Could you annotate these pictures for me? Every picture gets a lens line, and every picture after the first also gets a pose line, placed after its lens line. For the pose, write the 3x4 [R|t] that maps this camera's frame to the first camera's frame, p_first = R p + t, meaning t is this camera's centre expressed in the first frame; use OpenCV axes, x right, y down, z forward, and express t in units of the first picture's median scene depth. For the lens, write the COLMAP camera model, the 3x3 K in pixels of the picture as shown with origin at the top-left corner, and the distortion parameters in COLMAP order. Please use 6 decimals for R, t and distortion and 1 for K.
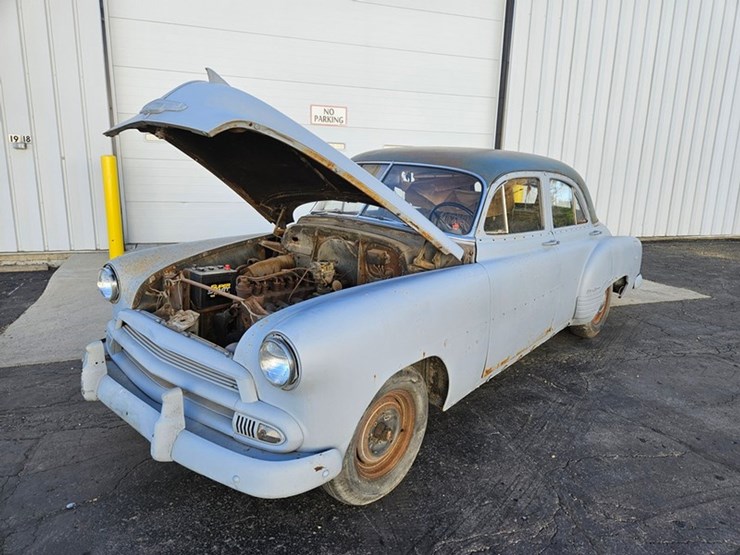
lens RADIAL K [[495.6, 0, 380.3], [0, 495.6, 272.4], [0, 0, 1]] dist [0.077554, -0.061265]
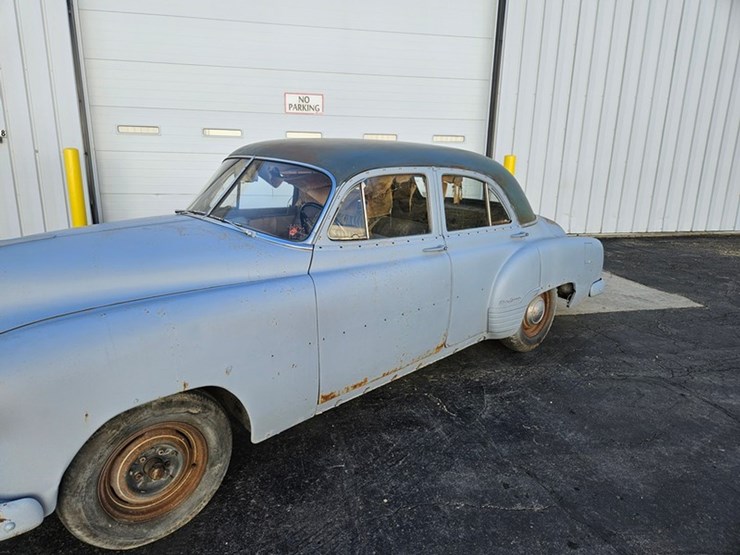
lens RADIAL K [[495.6, 0, 363.8], [0, 495.6, 271.3], [0, 0, 1]] dist [0.077554, -0.061265]
pose [[0.991808, 0.020569, -0.126068, 0.391181], [-0.017633, 0.999548, 0.024362, -0.045738], [0.126513, -0.021939, 0.991722, 0.143472]]
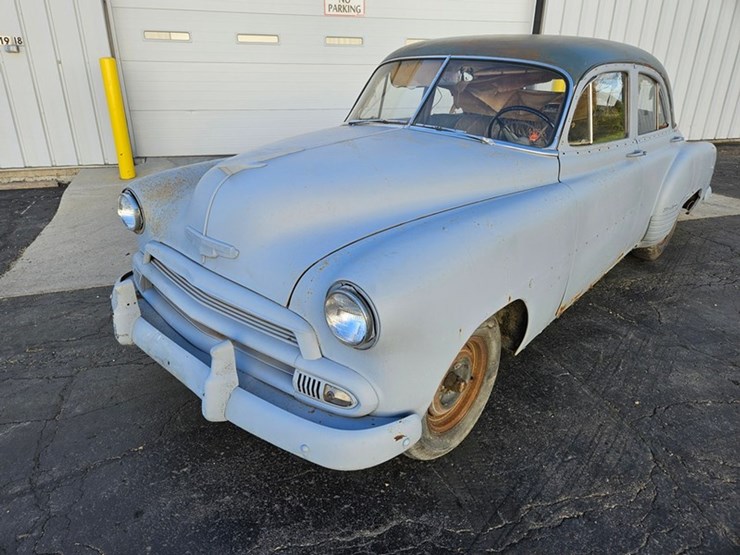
lens RADIAL K [[495.6, 0, 362.2], [0, 495.6, 269.6], [0, 0, 1]] dist [0.077554, -0.061265]
pose [[0.998985, -0.003213, -0.044939, -0.094893], [0.011013, 0.984610, 0.174421, -0.024775], [0.043687, -0.174739, 0.983645, 0.137584]]
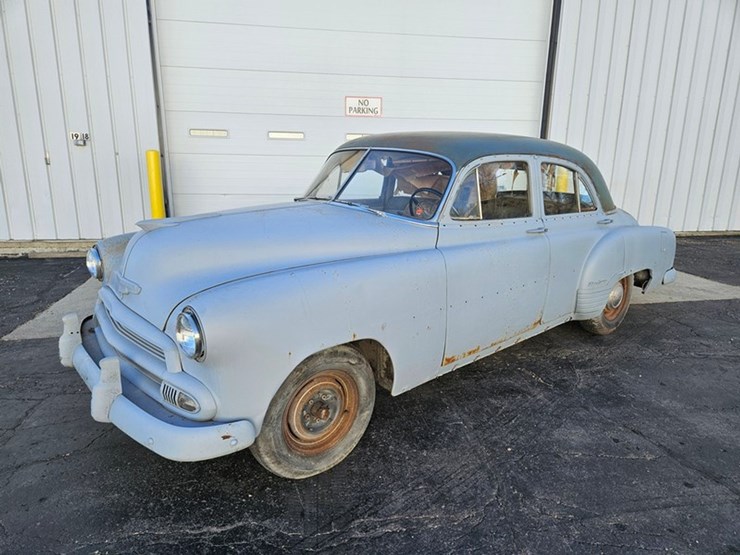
lens RADIAL K [[495.6, 0, 370.6], [0, 495.6, 281.6], [0, 0, 1]] dist [0.077554, -0.061265]
pose [[0.987212, 0.022863, -0.157764, 0.216581], [-0.018507, 0.999407, 0.029024, 0.019668], [0.158334, -0.025733, 0.987050, 0.013076]]
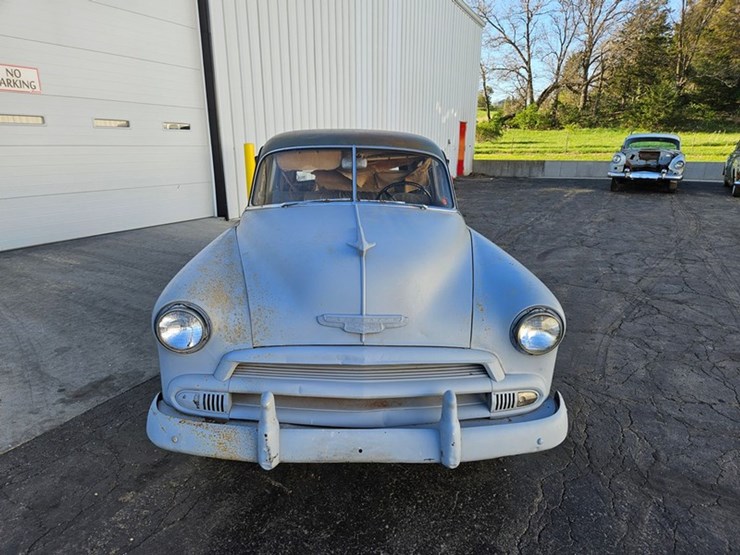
lens RADIAL K [[495.6, 0, 364.7], [0, 495.6, 278.1], [0, 0, 1]] dist [0.077554, -0.061265]
pose [[0.727553, -0.206998, 0.654079, -0.781554], [0.163913, 0.978232, 0.127258, -0.096556], [-0.666183, 0.014625, 0.745645, 0.266495]]
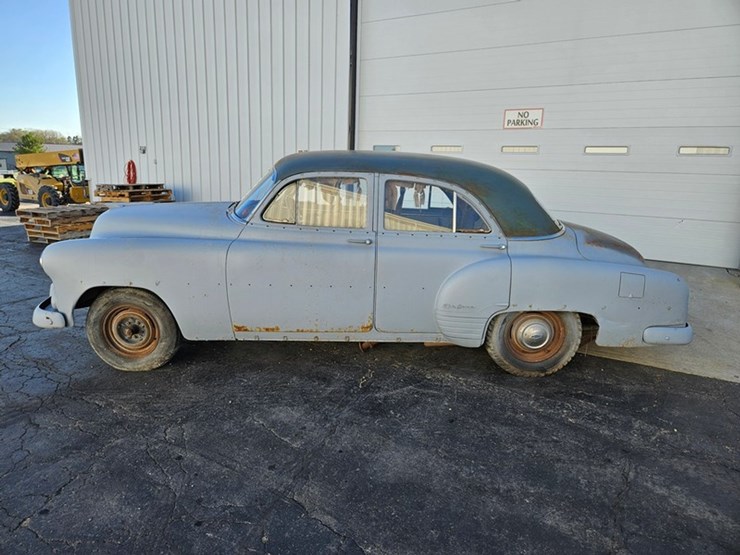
lens RADIAL K [[495.6, 0, 359.7], [0, 495.6, 273.1], [0, 0, 1]] dist [0.077554, -0.061265]
pose [[0.637976, 0.160241, -0.753199, 1.353461], [-0.170493, 0.983228, 0.064768, -0.071689], [0.750945, 0.087095, 0.654596, 0.396325]]
